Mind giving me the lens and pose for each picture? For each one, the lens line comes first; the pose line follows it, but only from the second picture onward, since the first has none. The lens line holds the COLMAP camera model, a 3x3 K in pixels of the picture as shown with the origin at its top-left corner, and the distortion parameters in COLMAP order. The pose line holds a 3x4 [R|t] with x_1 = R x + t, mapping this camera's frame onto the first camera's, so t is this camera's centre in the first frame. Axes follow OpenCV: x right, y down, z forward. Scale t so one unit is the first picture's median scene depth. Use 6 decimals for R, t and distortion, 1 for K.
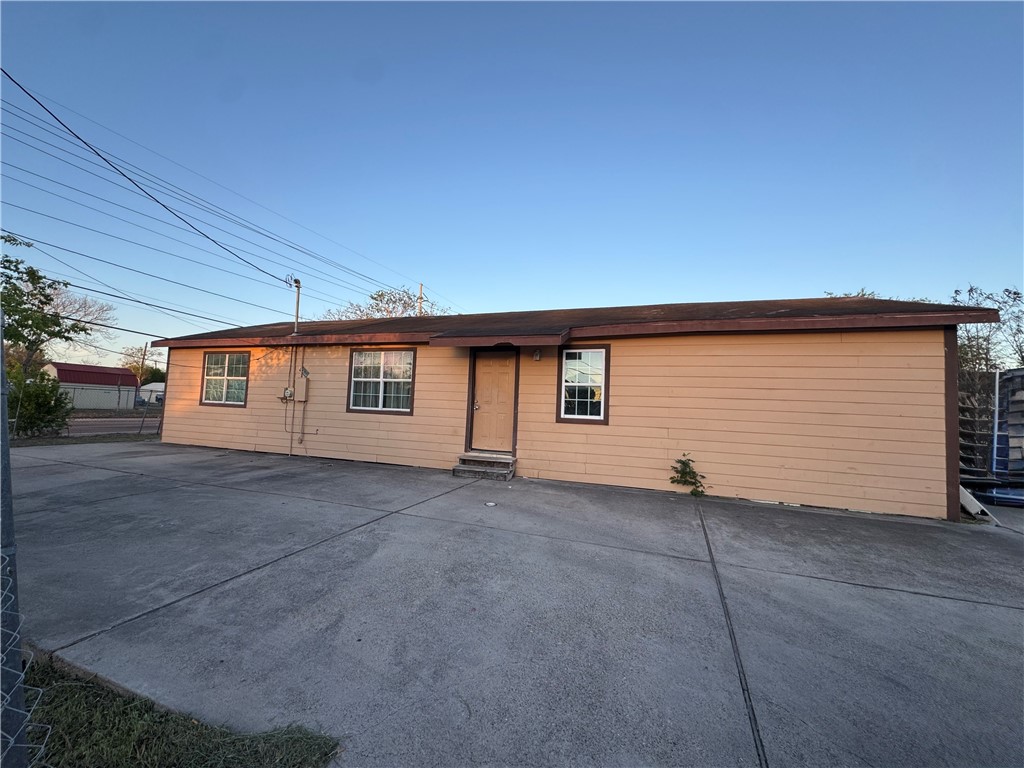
lens RADIAL K [[408.4, 0, 517.1], [0, 408.4, 387.8], [0, 0, 1]] dist [-0.002765, 0.000044]
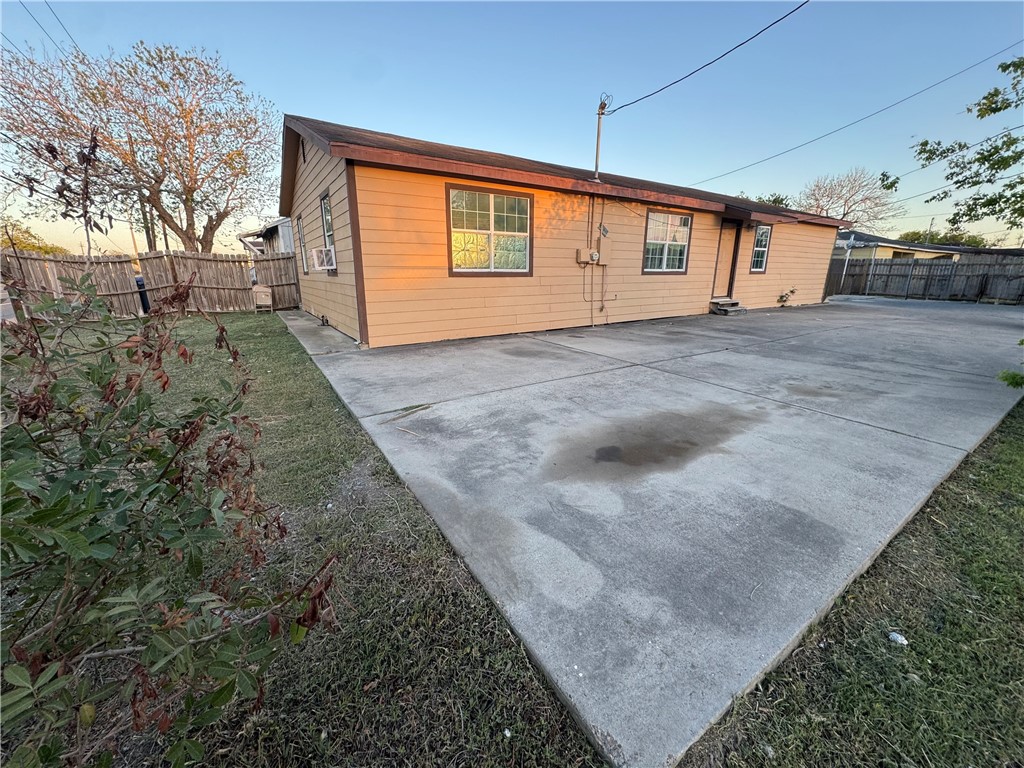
lens RADIAL K [[408.4, 0, 511.2], [0, 408.4, 379.4], [0, 0, 1]] dist [-0.002765, 0.000044]
pose [[0.599485, -0.246907, 0.761351, -1.383509], [-0.025700, 0.944801, 0.326637, -0.017585], [-0.799974, -0.215380, 0.560048, 0.597576]]
